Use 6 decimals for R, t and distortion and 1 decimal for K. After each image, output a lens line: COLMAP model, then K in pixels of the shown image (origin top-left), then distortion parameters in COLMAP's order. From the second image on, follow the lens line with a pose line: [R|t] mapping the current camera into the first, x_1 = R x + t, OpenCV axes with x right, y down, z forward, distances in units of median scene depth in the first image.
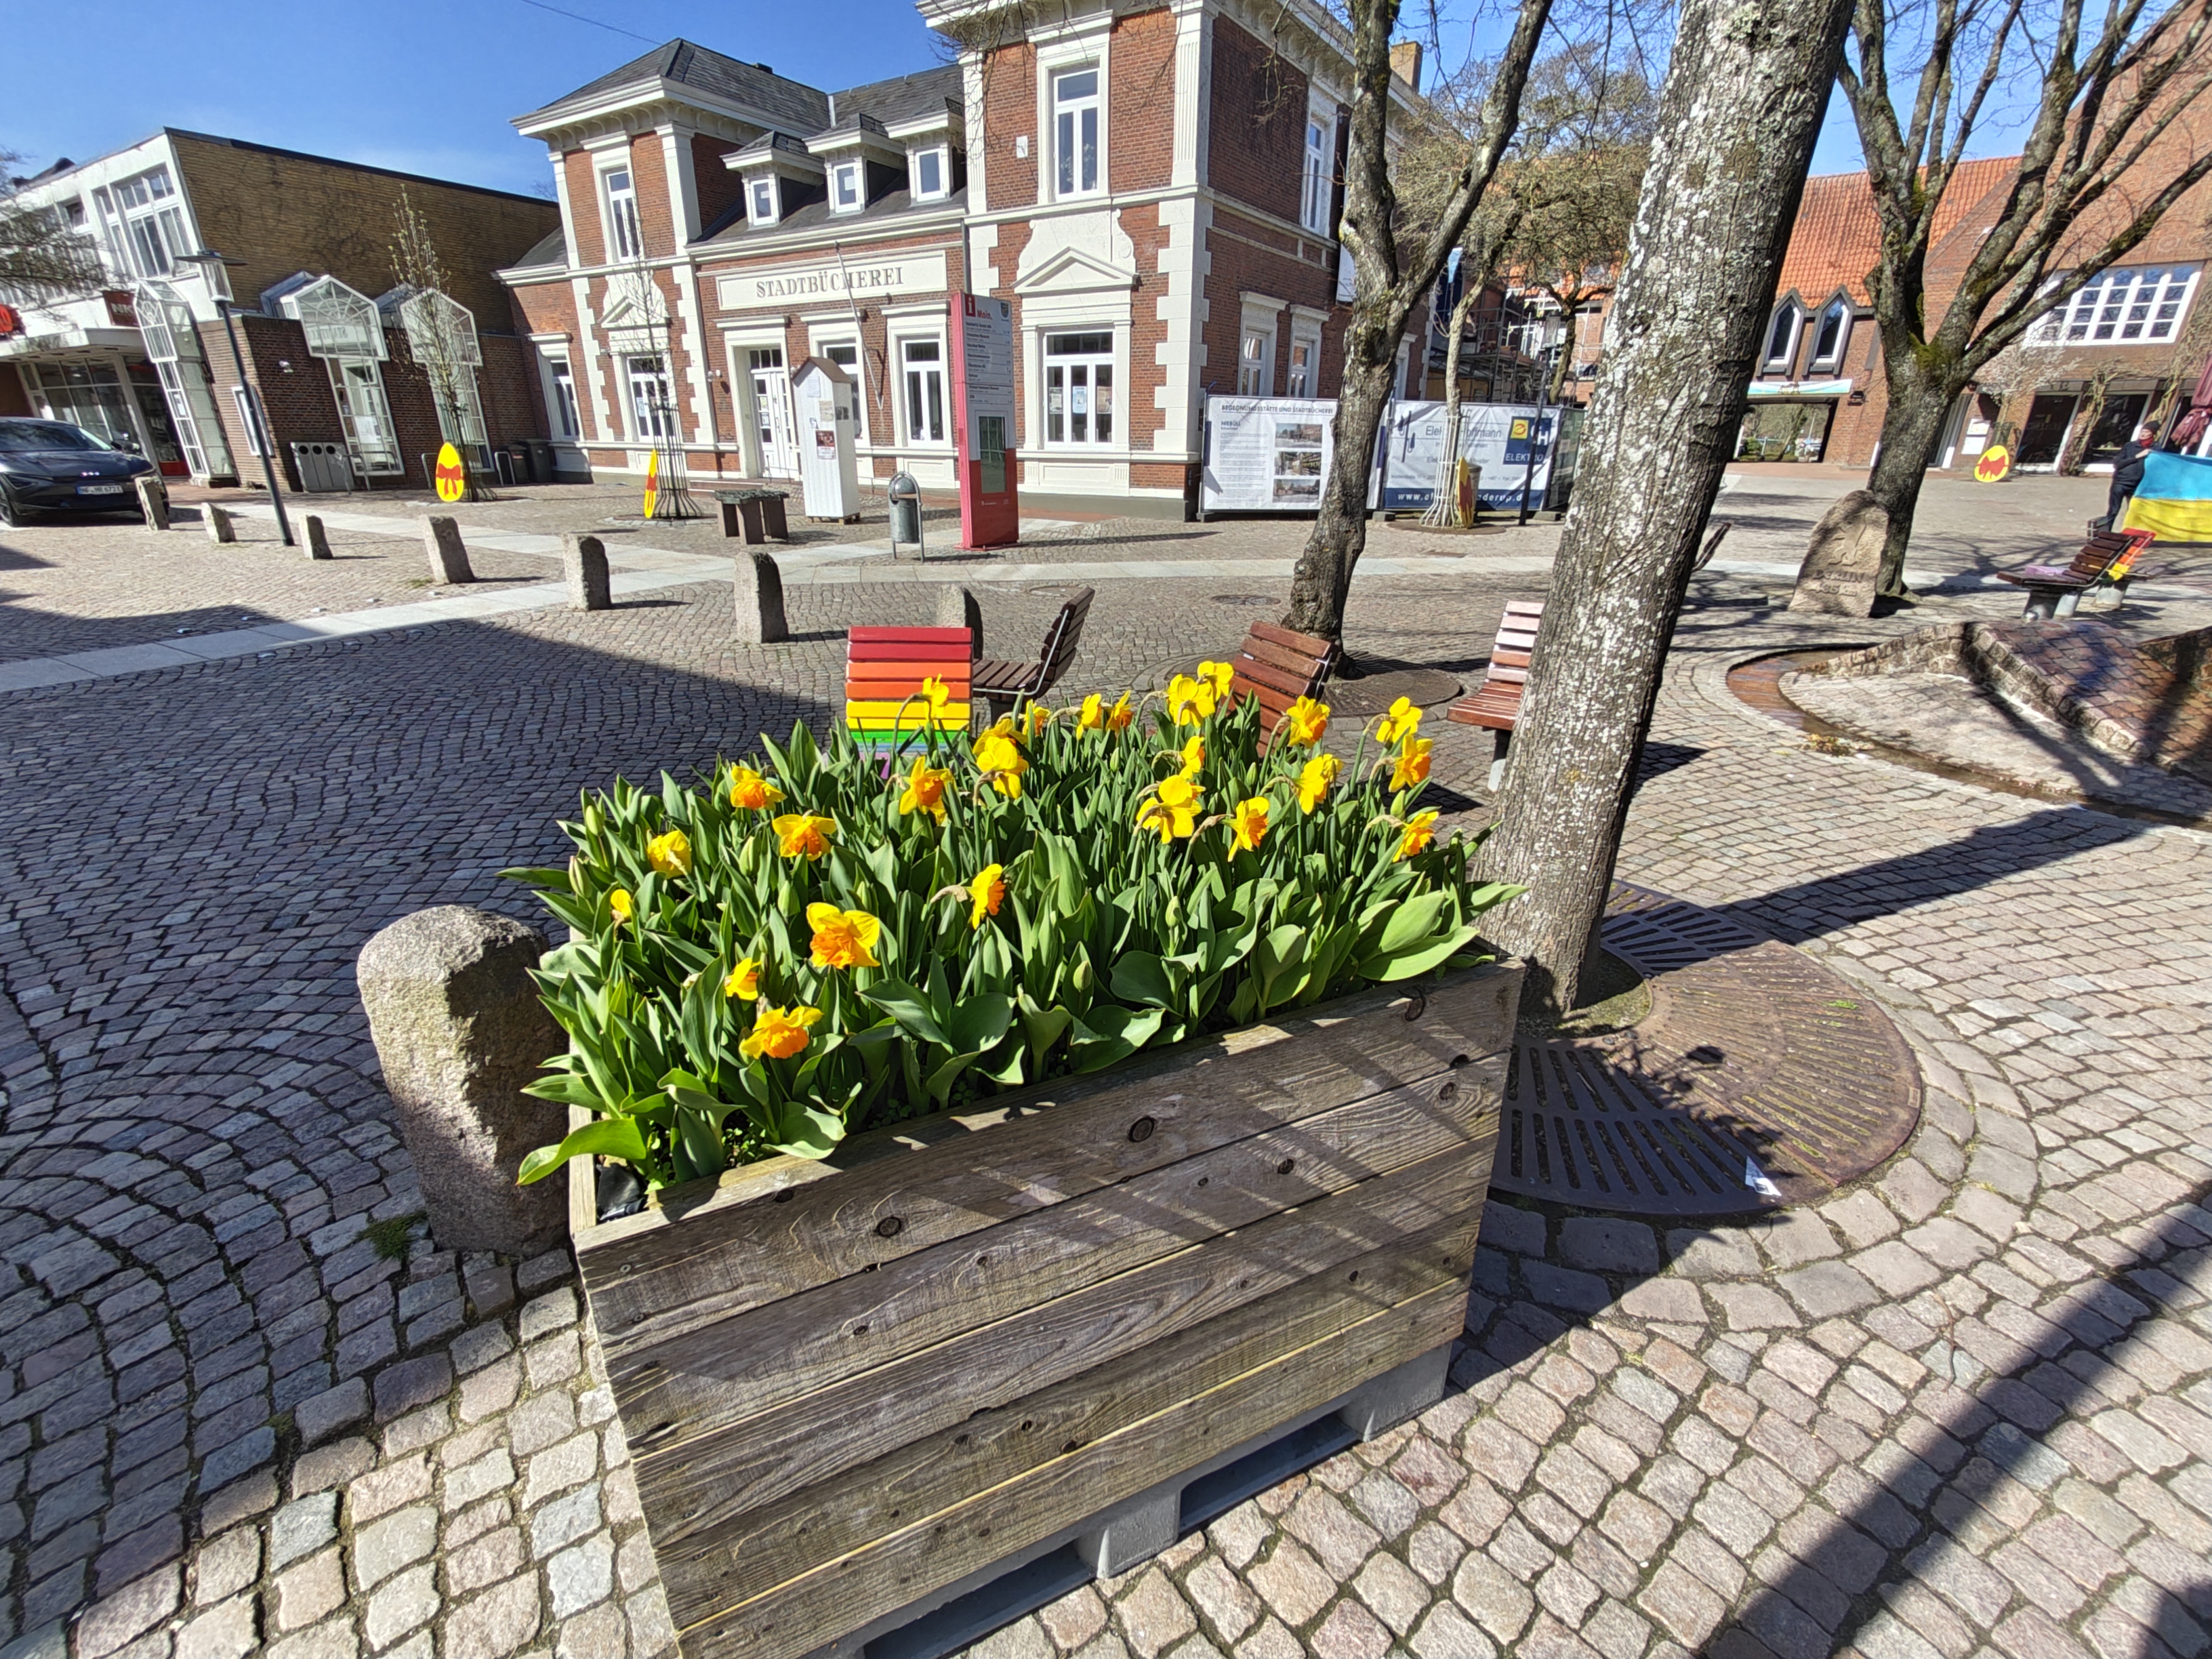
lens RADIAL K [[993.5, 0, 1107.3], [0, 993.5, 828.5], [0, 0, 1]] dist [-0.003132, 0.002121]
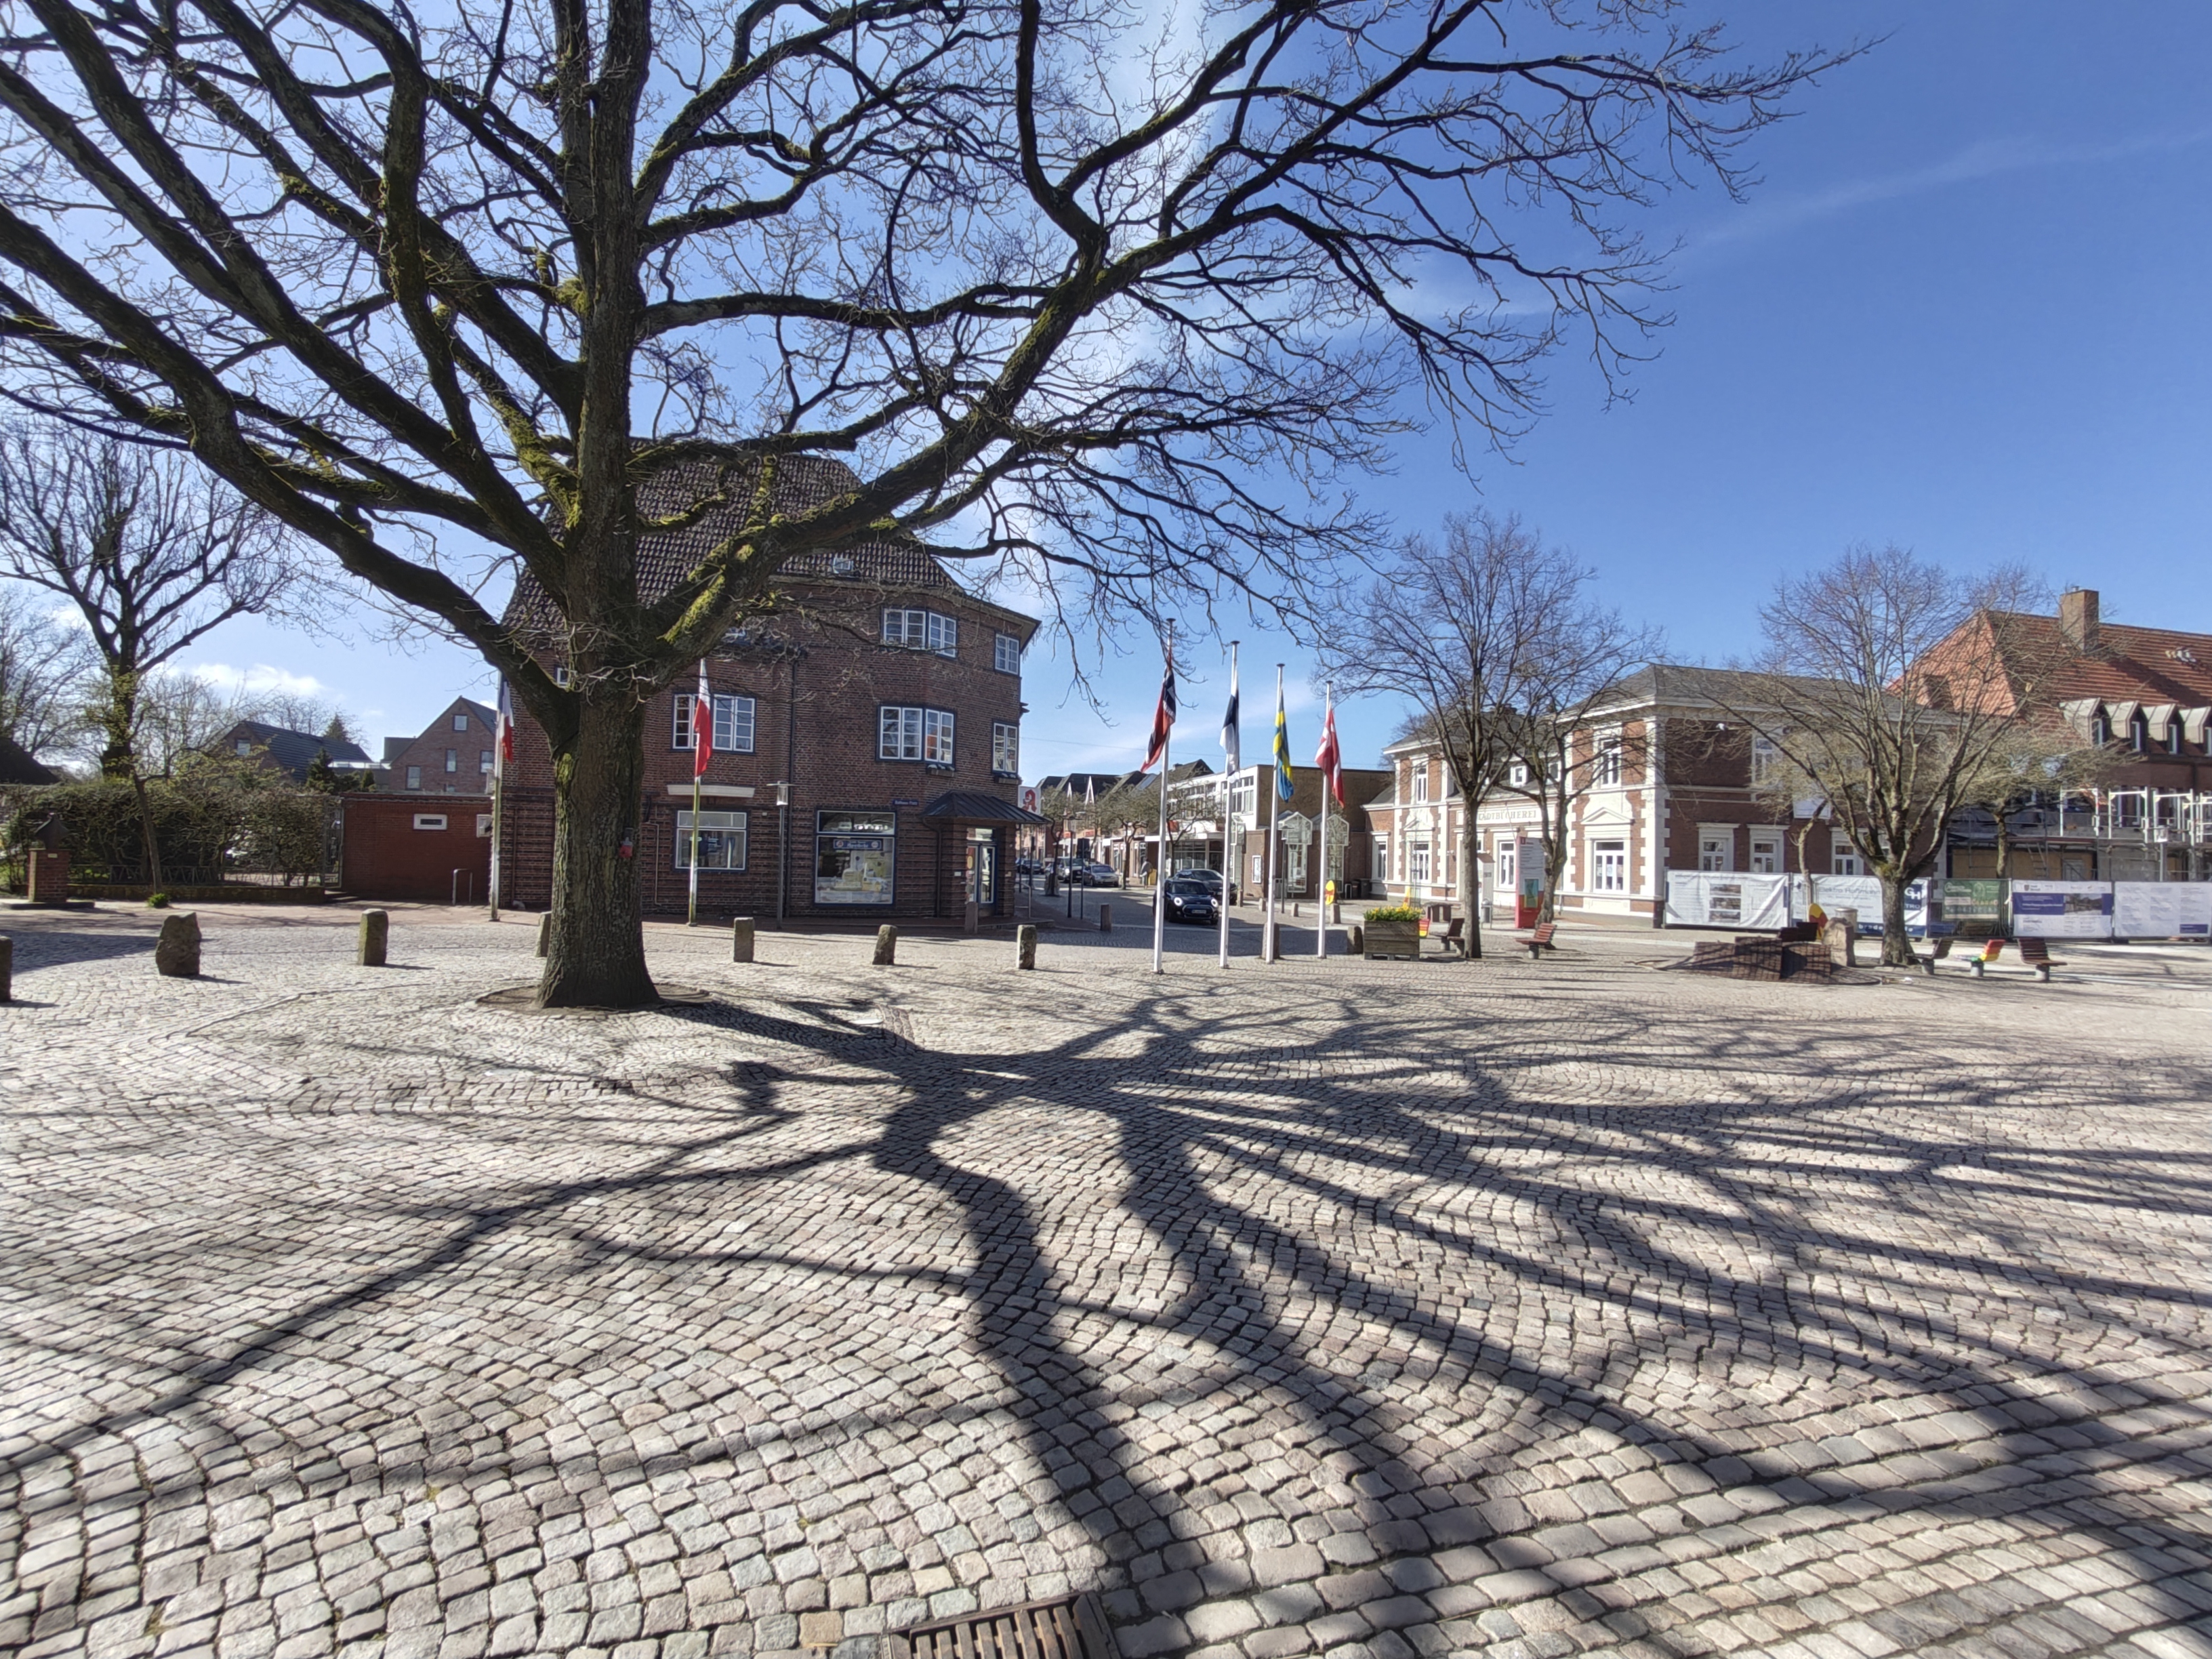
lens RADIAL K [[993.5, 0, 1114.5], [0, 993.5, 830.8], [0, 0, 1]] dist [-0.003132, 0.002121]
pose [[0.741696, -0.006717, -0.670703, 0.501585], [-0.265227, 0.915515, -0.302469, 0.329984], [0.616070, 0.402228, 0.677252, -0.899713]]
